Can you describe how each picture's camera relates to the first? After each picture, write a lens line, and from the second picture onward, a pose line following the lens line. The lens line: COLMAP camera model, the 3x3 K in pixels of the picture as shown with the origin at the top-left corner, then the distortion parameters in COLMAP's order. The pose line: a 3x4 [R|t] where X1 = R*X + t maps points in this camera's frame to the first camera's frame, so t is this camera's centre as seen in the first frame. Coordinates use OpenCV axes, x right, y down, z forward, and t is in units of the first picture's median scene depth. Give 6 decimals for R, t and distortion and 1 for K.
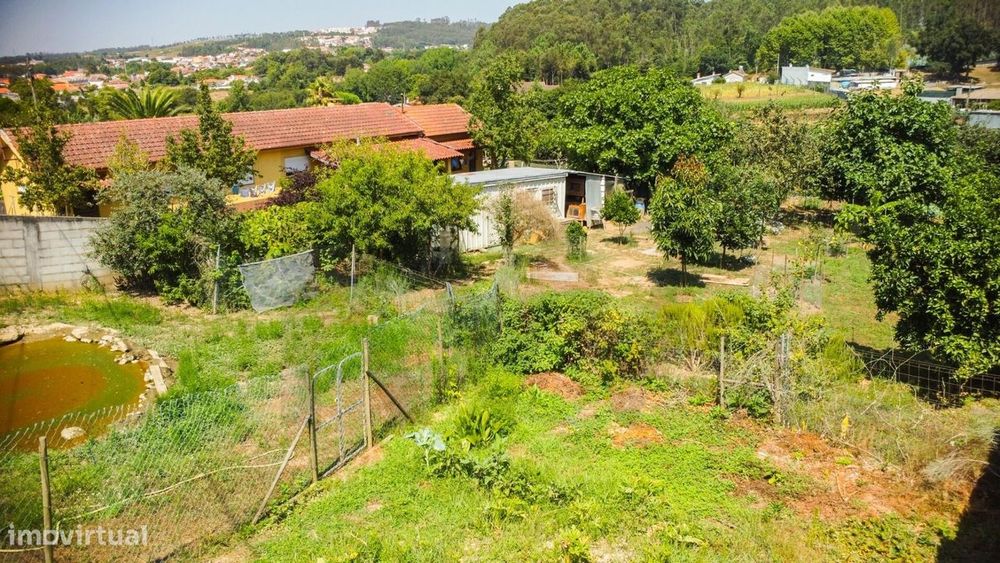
lens RADIAL K [[728.4, 0, 503.6], [0, 728.4, 279.7], [0, 0, 1]] dist [-0.023835, -0.011918]
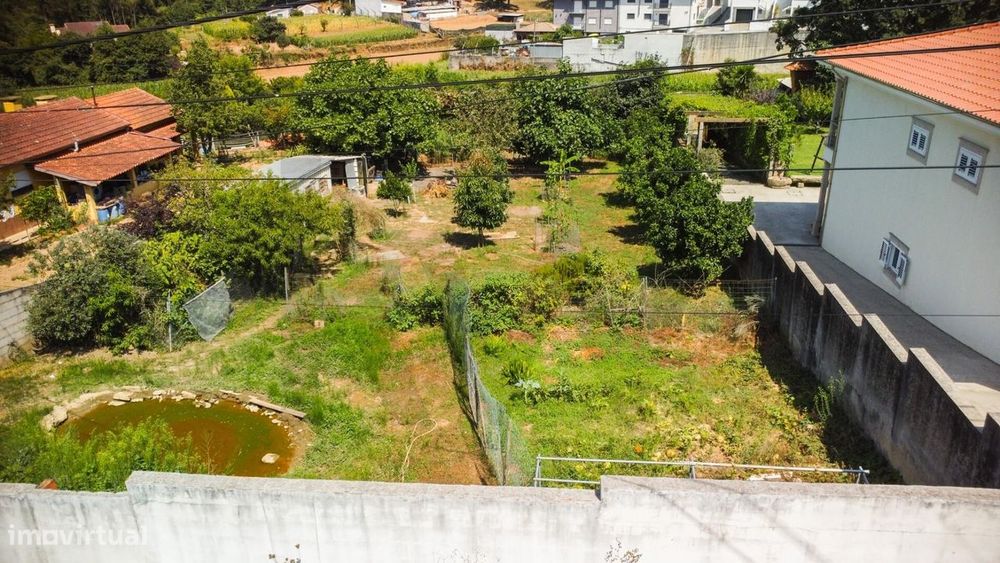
lens RADIAL K [[728.4, 0, 503.6], [0, 728.4, 279.7], [0, 0, 1]] dist [-0.023835, -0.011918]
pose [[0.840308, -0.202823, 0.502737, -0.046686], [0.151967, 0.978322, 0.140685, -0.013050], [-0.520373, -0.041819, 0.852915, -0.020223]]
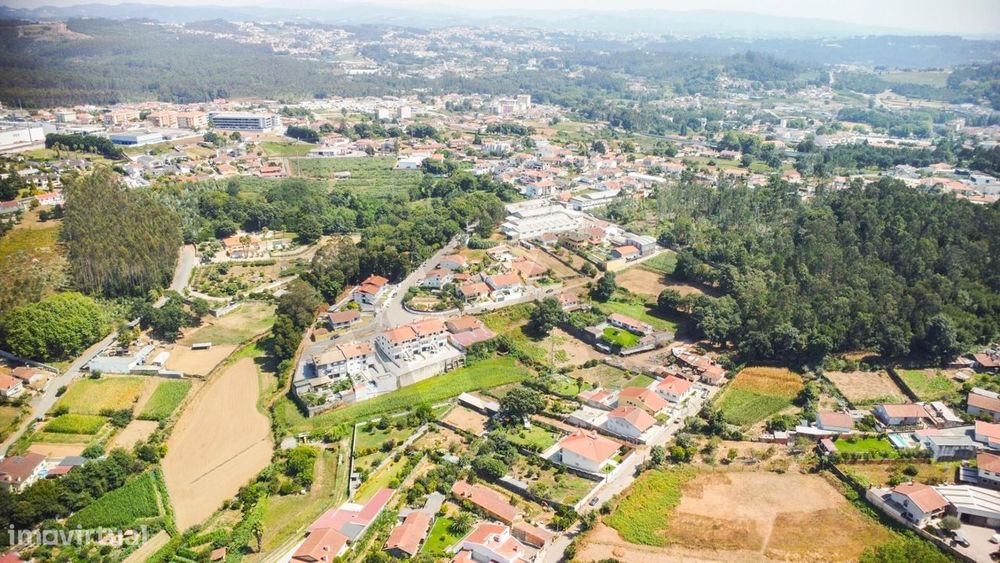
lens RADIAL K [[728.4, 0, 503.6], [0, 728.4, 279.7], [0, 0, 1]] dist [-0.023835, -0.011918]
pose [[0.010878, -0.312177, 0.949962, -1.129658], [0.274908, 0.914344, 0.297324, -0.751482], [-0.961409, 0.257918, 0.095766, -0.043719]]
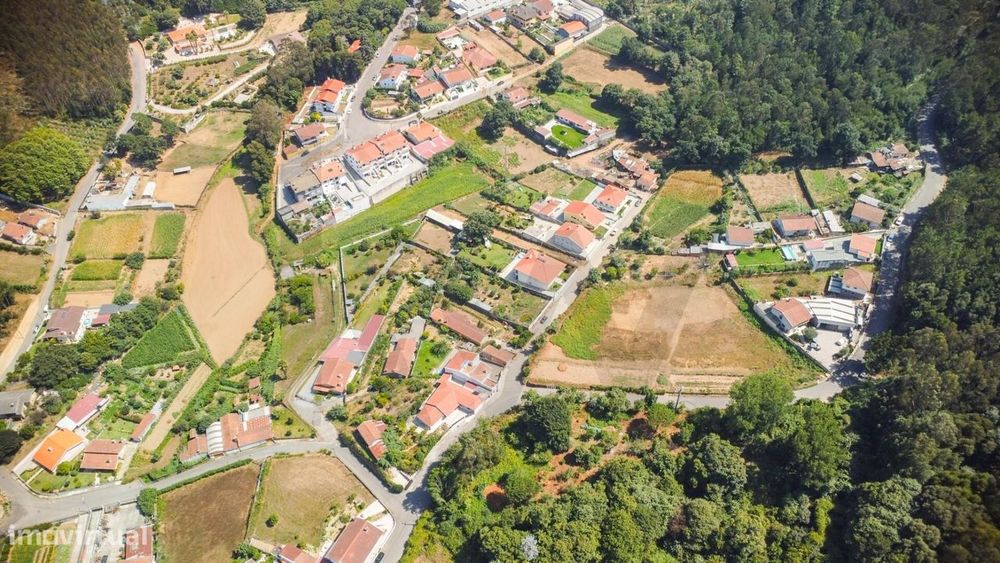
lens RADIAL K [[728.4, 0, 503.6], [0, 728.4, 279.7], [0, 0, 1]] dist [-0.023835, -0.011918]
pose [[-0.068517, -0.688345, 0.722141, -1.142899], [0.295356, 0.677397, 0.673719, -1.145732], [-0.952927, 0.259450, 0.156894, -0.163934]]
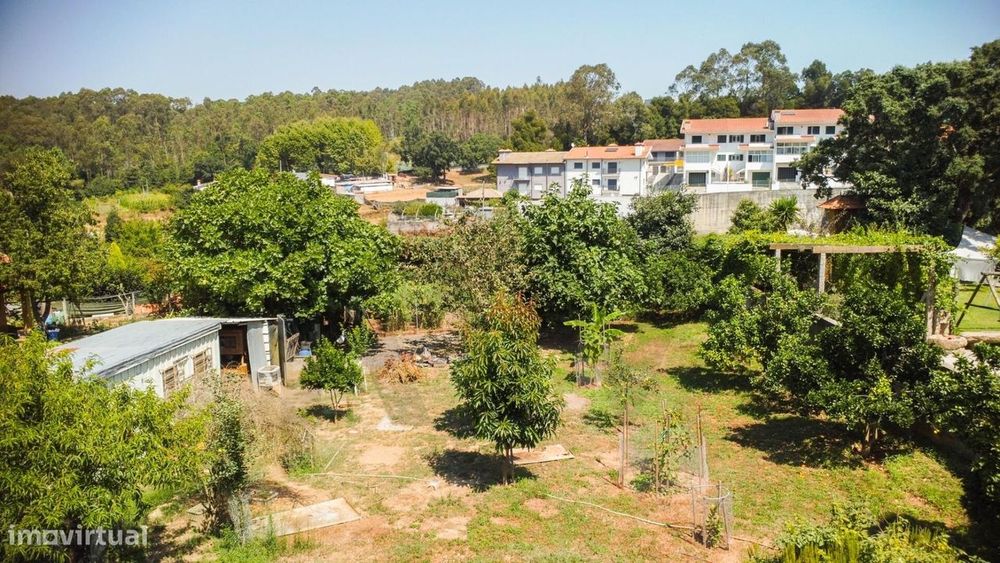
lens RADIAL K [[733.5, 0, 499.5], [0, 733.5, 265.1], [0, 0, 1]] dist [-0.019567, -0.003172]
pose [[0.787229, -0.076354, 0.611915, -0.018170], [0.173480, 0.979651, -0.100942, -0.013804], [-0.591756, 0.185620, 0.784455, 0.049585]]
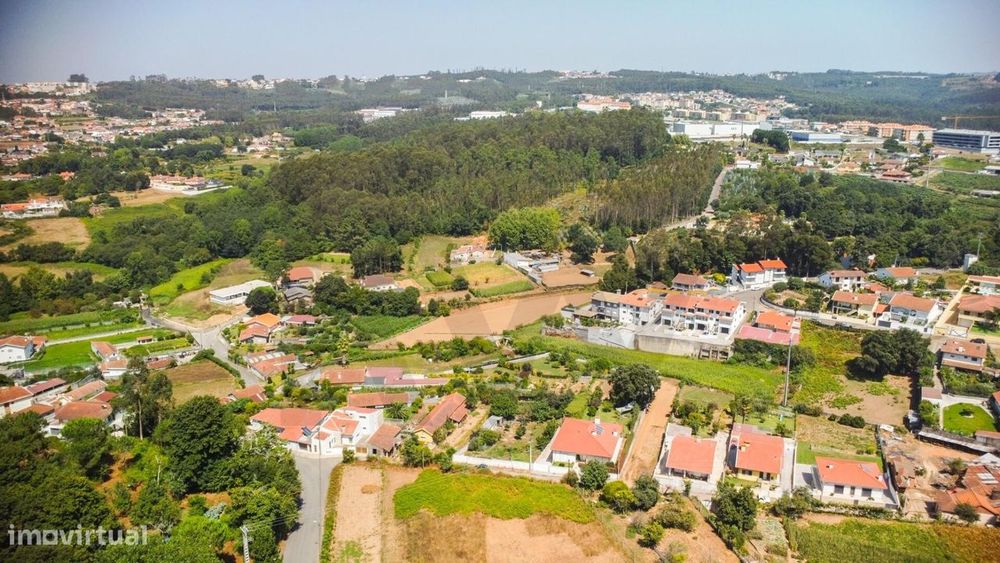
lens RADIAL K [[728.4, 0, 503.6], [0, 728.4, 279.7], [0, 0, 1]] dist [-0.023835, -0.011918]
pose [[0.927015, -0.078613, 0.366693, -0.356245], [0.092826, 0.995455, -0.021257, -0.207180], [-0.363355, 0.053744, 0.930099, -0.855403]]
